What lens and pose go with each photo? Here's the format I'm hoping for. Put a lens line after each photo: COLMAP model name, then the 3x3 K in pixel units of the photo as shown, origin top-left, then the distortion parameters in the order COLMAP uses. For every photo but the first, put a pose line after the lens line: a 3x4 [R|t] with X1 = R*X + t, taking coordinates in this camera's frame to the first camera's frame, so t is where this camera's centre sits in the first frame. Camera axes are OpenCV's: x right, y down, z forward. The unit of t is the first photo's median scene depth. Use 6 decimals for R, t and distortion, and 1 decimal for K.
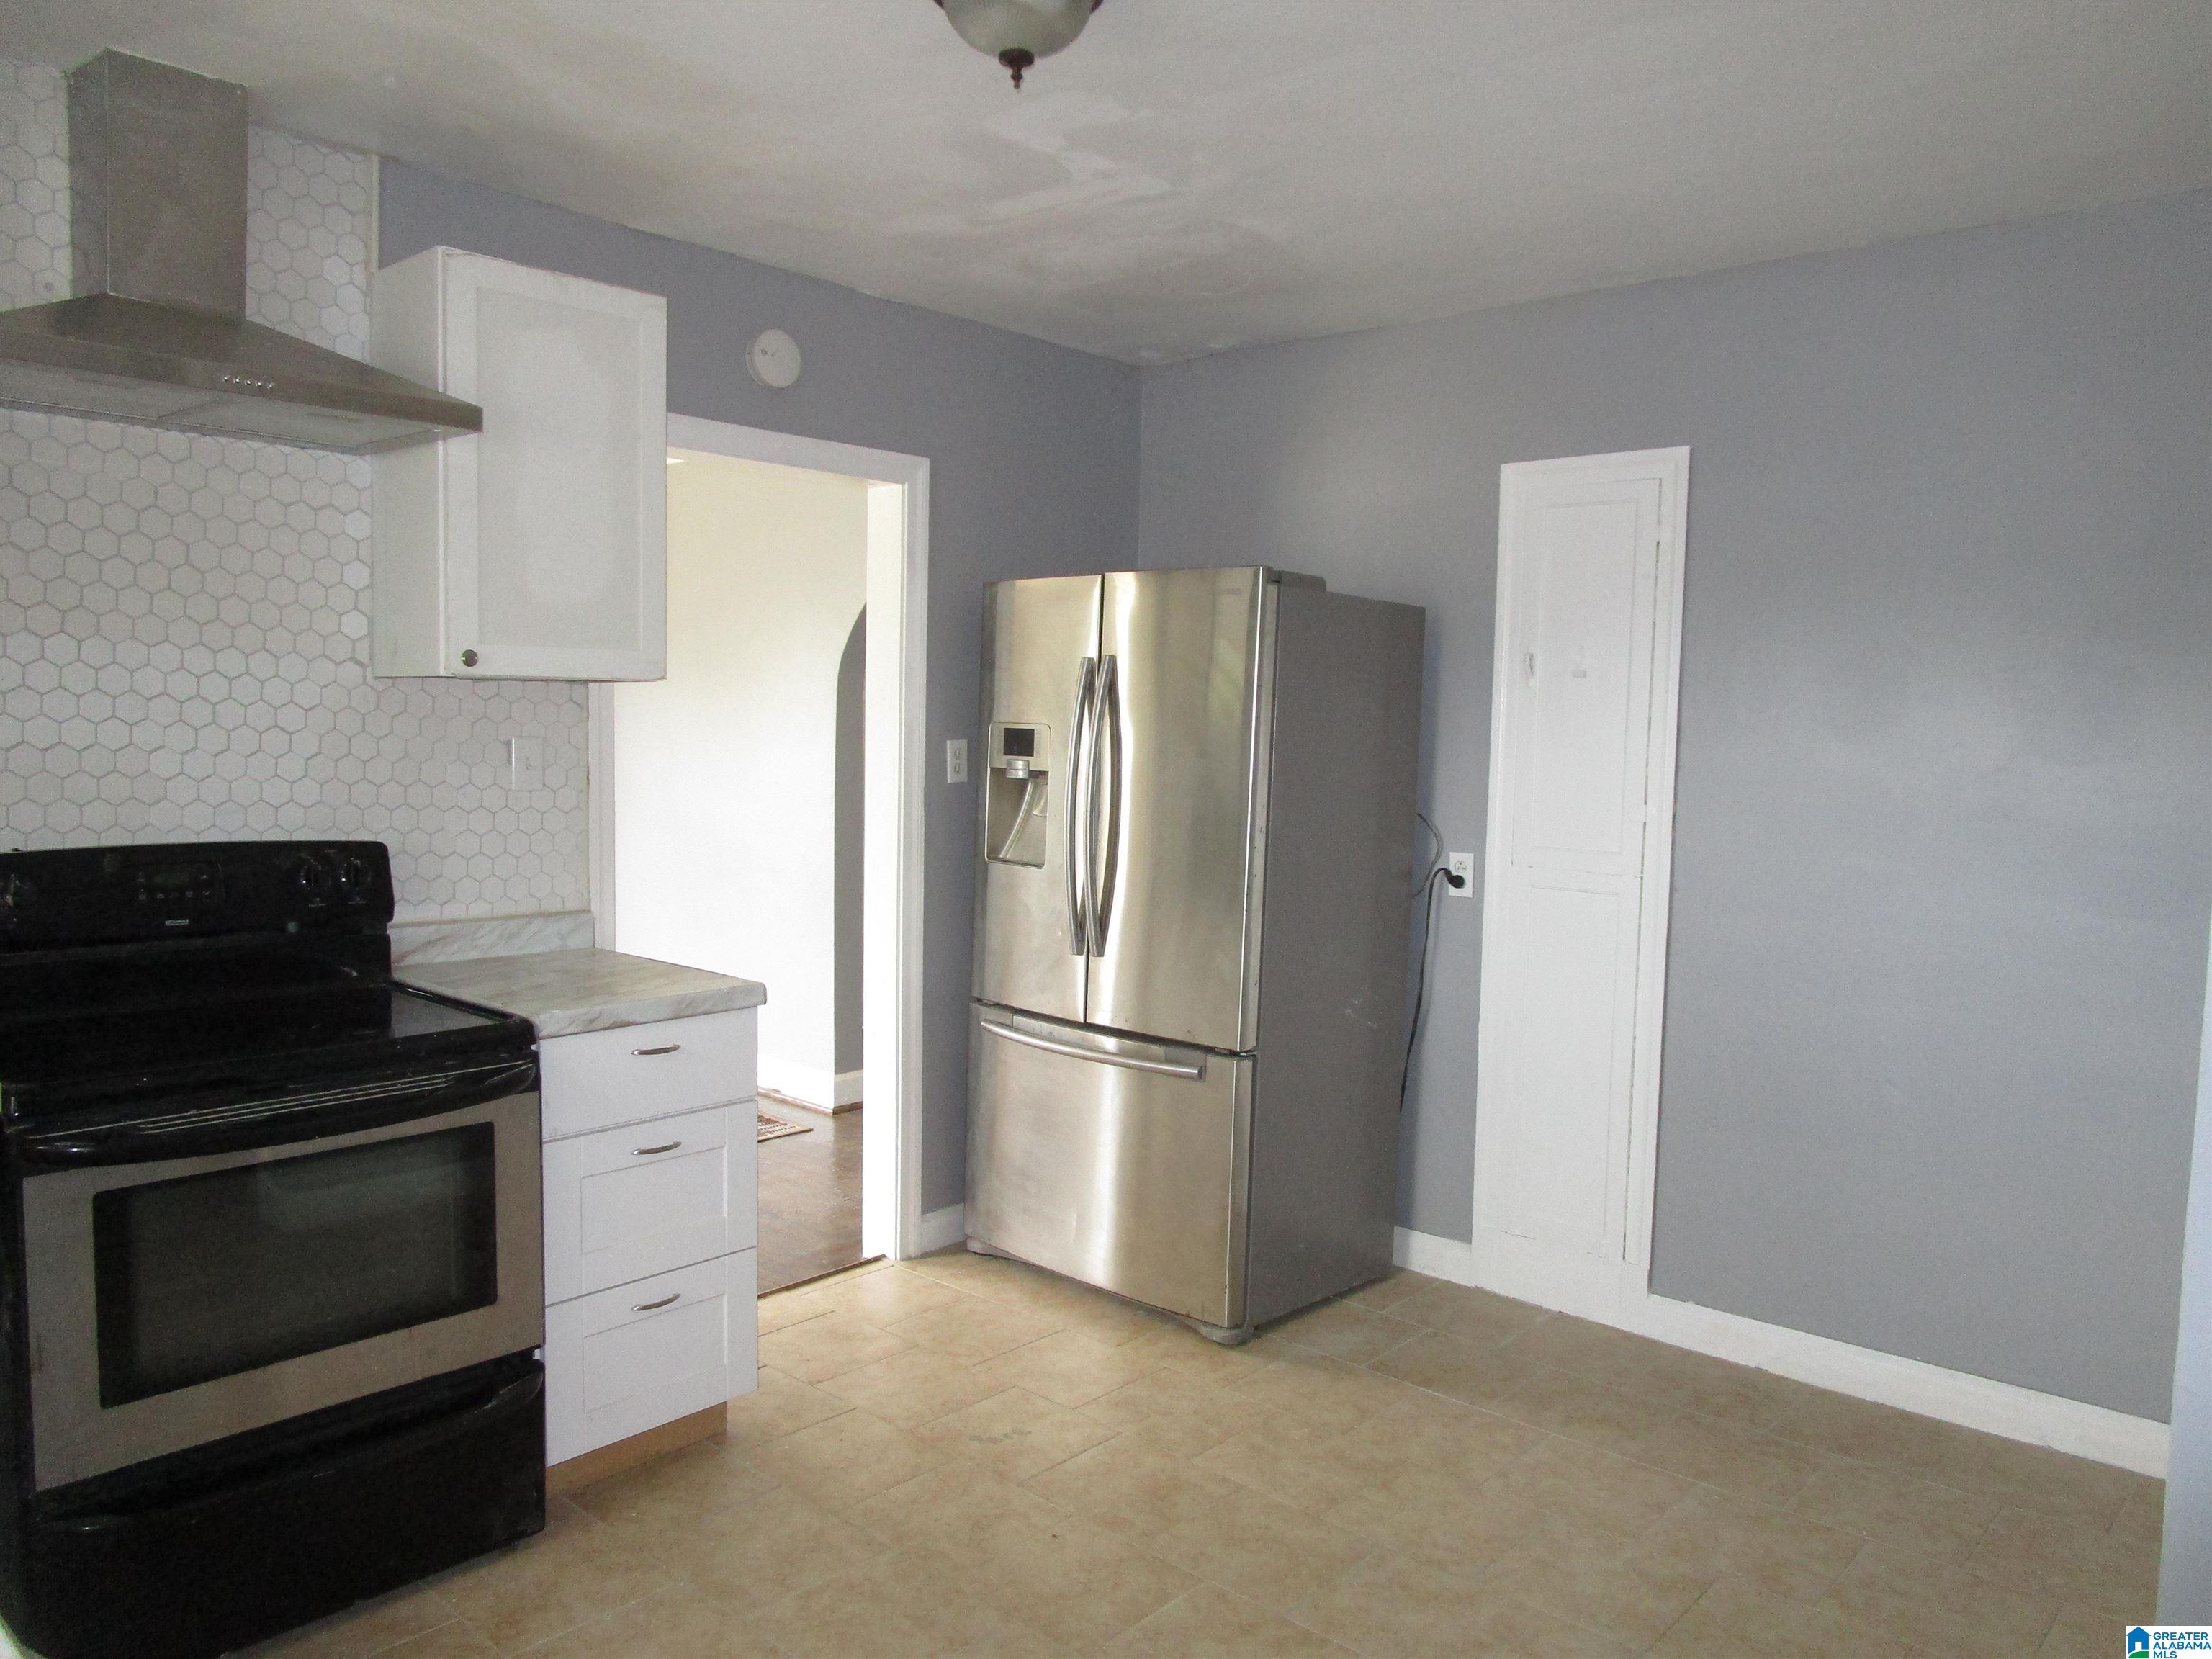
lens RADIAL K [[1586.0, 0, 1106.0], [0, 1586.0, 829.5], [0, 0, 1]] dist [-0.022023, 0.003290]
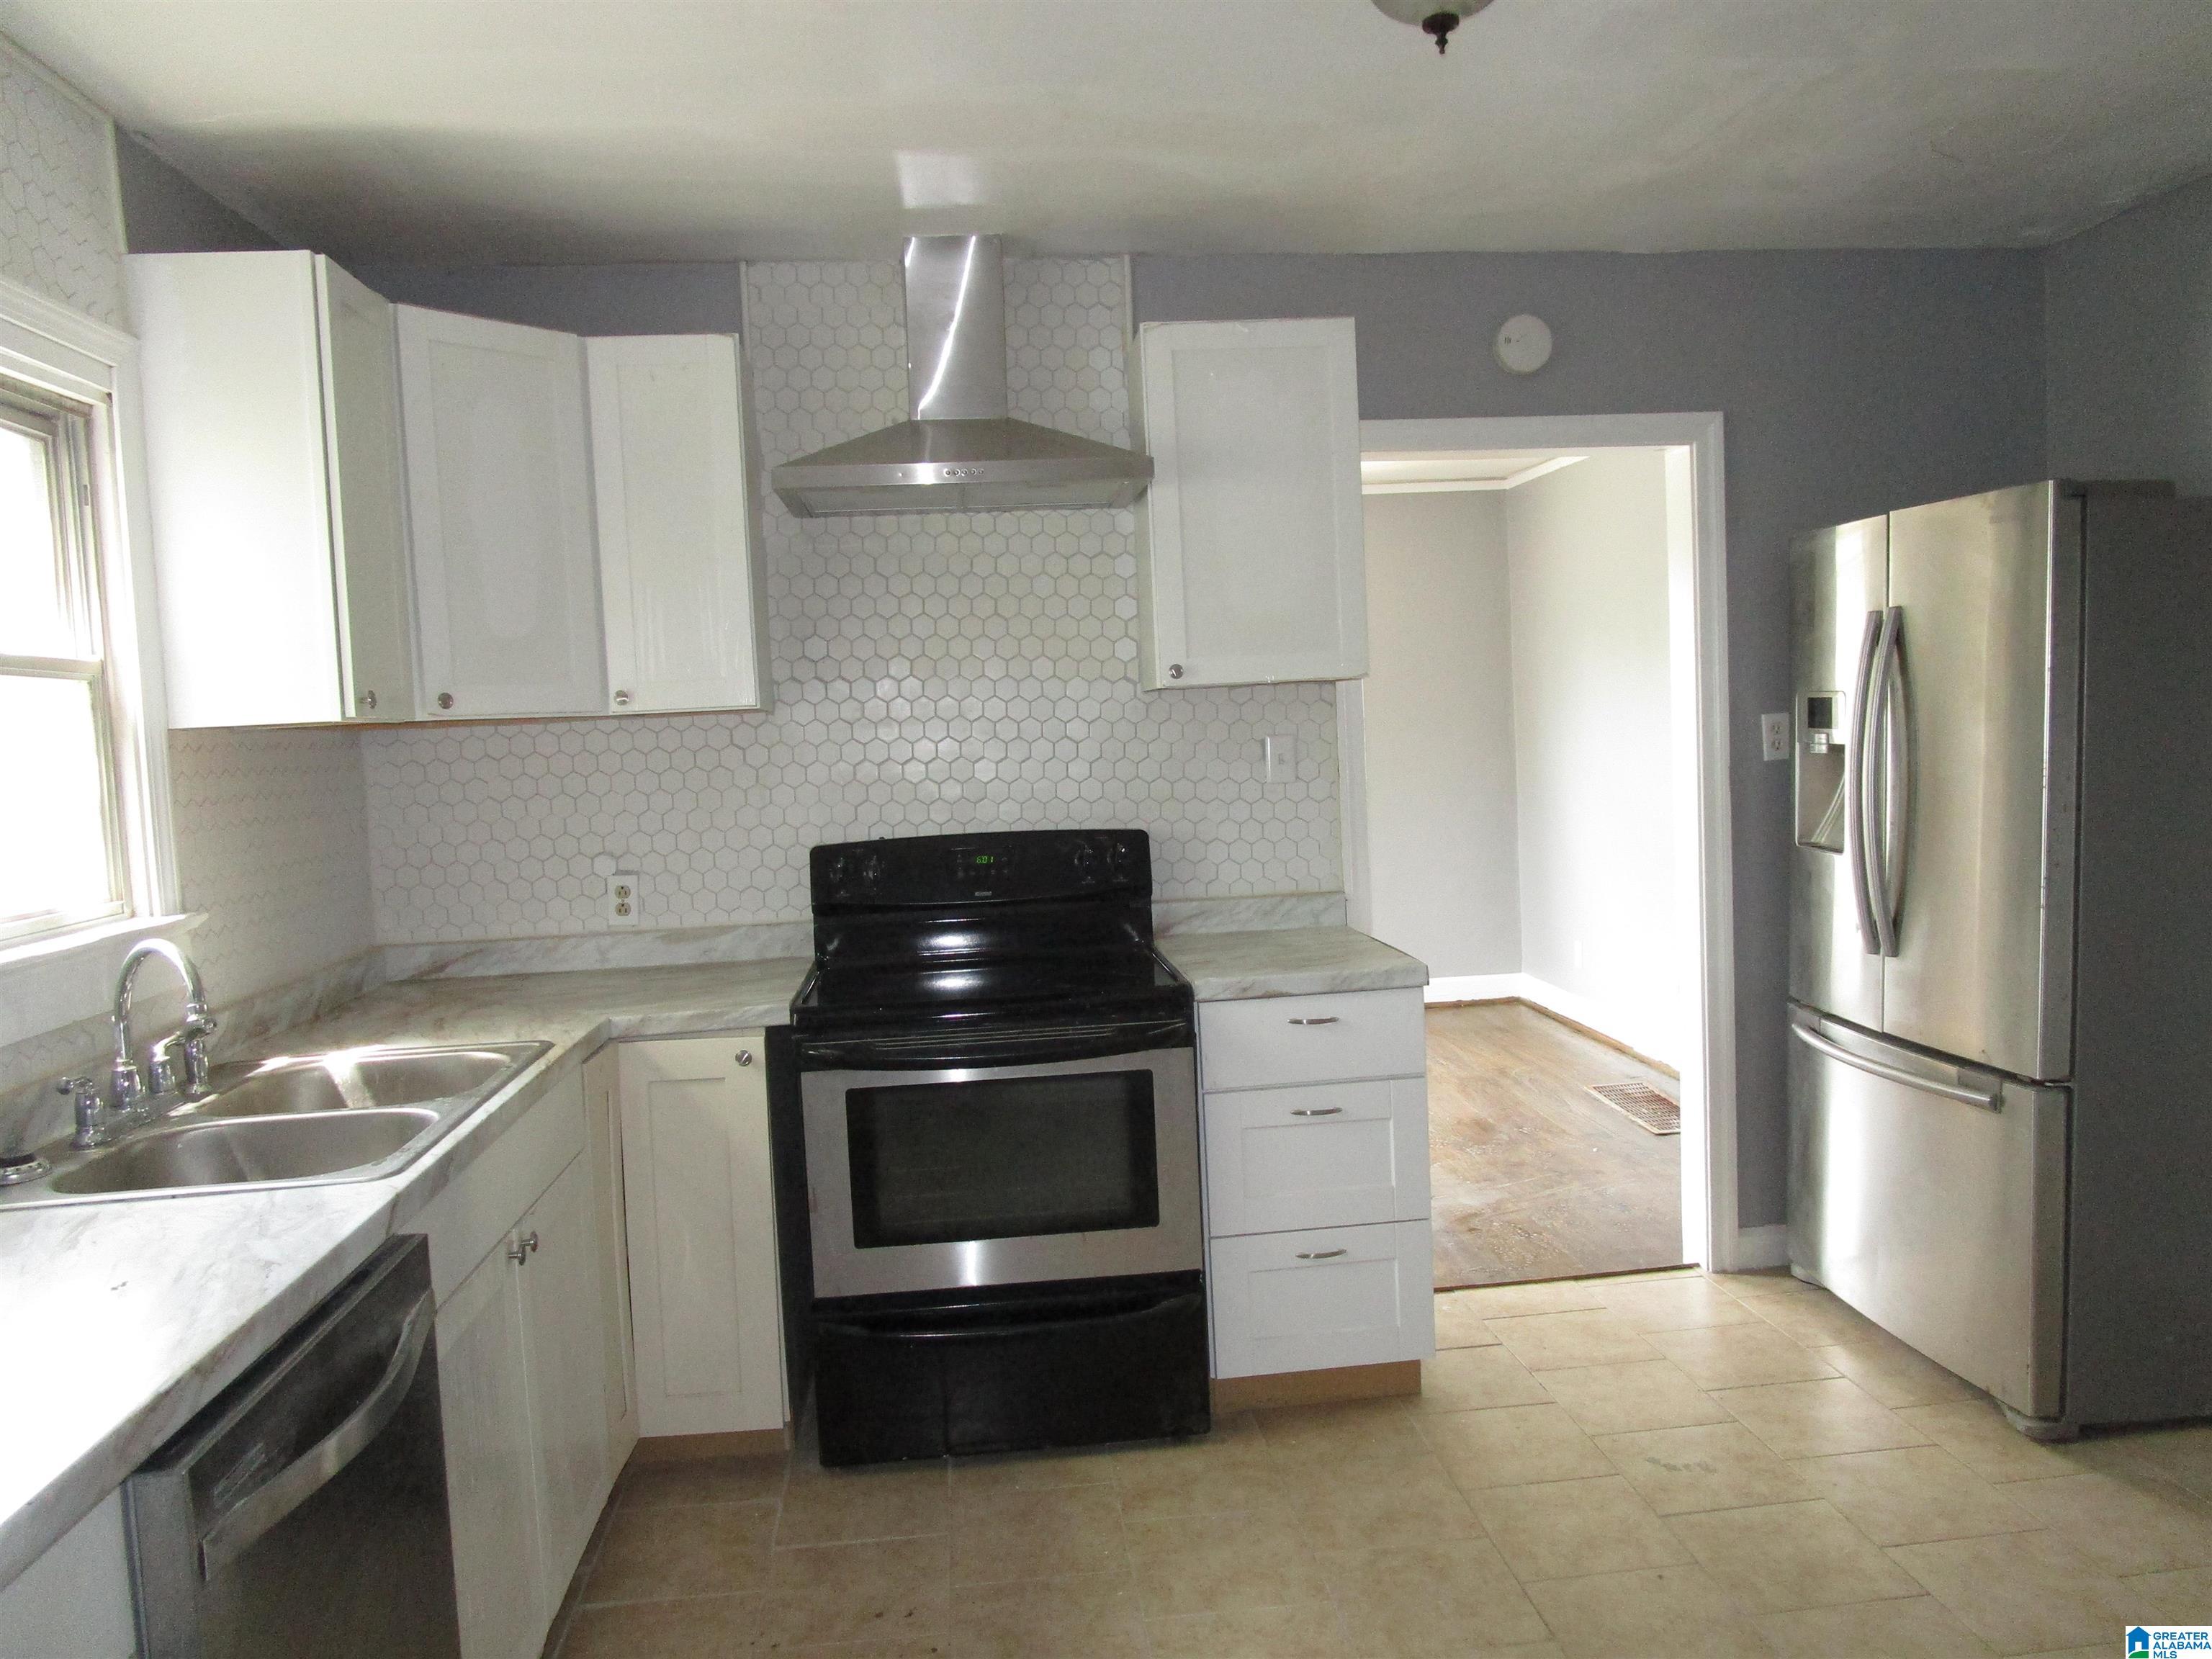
lens RADIAL K [[1579.3, 0, 1106.0], [0, 1579.3, 829.5], [0, 0, 1]] dist [-0.027361, 0.004642]
pose [[0.735944, -0.006739, -0.677008, 0.315781], [0.013125, 0.999905, 0.004315, 0.001875], [0.676915, -0.012061, 0.735963, 0.100866]]
